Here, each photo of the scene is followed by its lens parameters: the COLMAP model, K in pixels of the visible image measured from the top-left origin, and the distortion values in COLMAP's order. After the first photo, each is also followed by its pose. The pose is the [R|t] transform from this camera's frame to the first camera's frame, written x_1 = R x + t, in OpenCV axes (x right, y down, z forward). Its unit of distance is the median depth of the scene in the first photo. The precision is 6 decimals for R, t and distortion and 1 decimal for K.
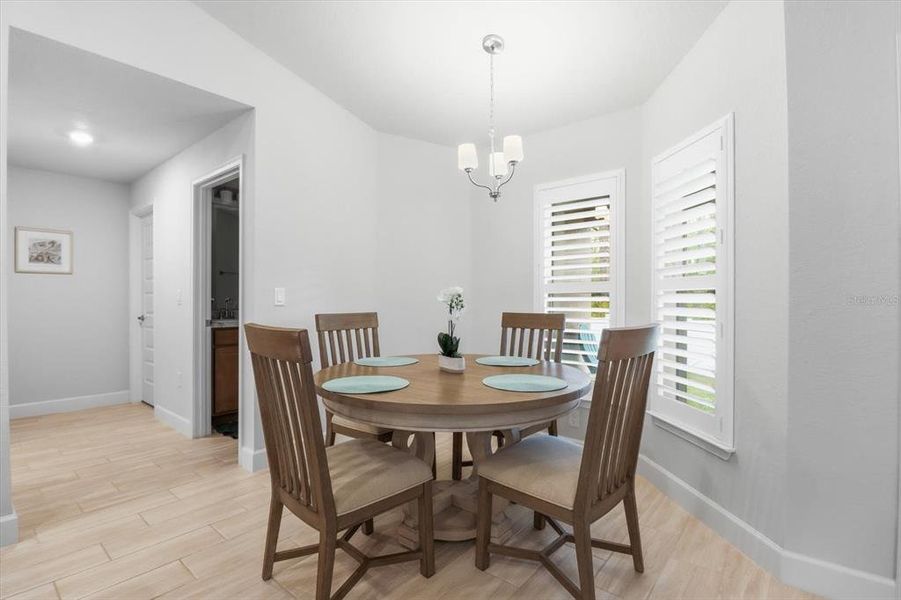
lens RADIAL K [[419.6, 0, 446.8], [0, 419.6, 302.9], [0, 0, 1]] dist [-0.005813, -0.010191]
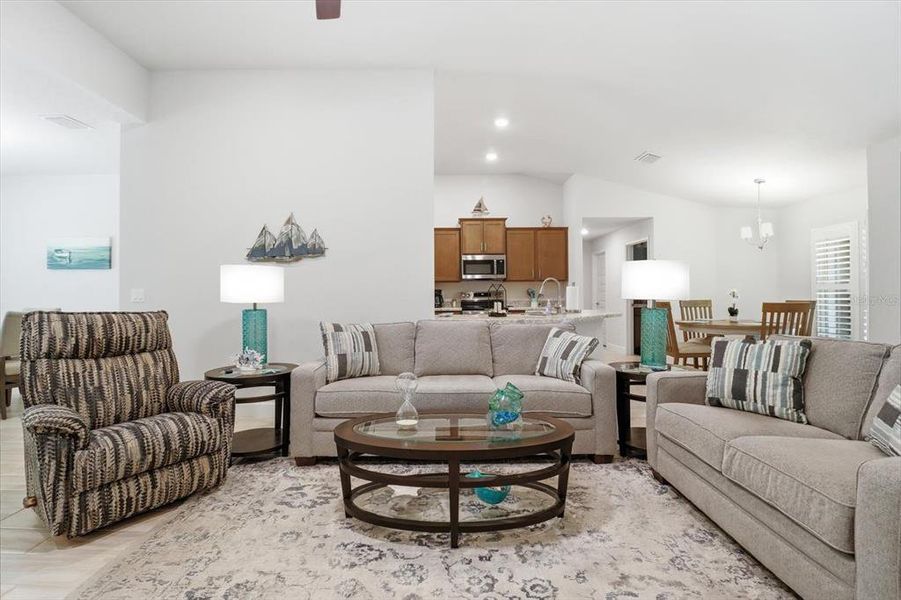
lens RADIAL K [[419.6, 0, 453.0], [0, 419.6, 296.5], [0, 0, 1]] dist [-0.005813, -0.010191]
pose [[0.653430, -0.006143, -0.756962, 0.606239], [0.007254, 0.999972, -0.001854, -0.000791], [0.756952, -0.004280, 0.653456, -1.439333]]
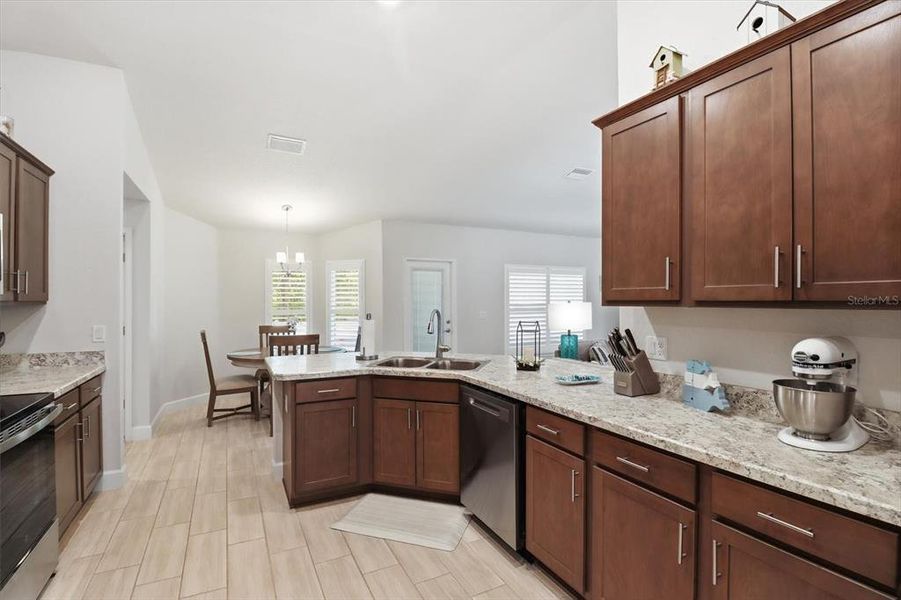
lens RADIAL K [[419.6, 0, 450.8], [0, 419.6, 302.1], [0, 0, 1]] dist [-0.005813, -0.010191]
pose [[0.380905, -0.006550, 0.924591, -1.374709], [0.004152, 0.999977, 0.005373, -0.096033], [-0.924605, 0.001793, 0.380924, -0.566880]]
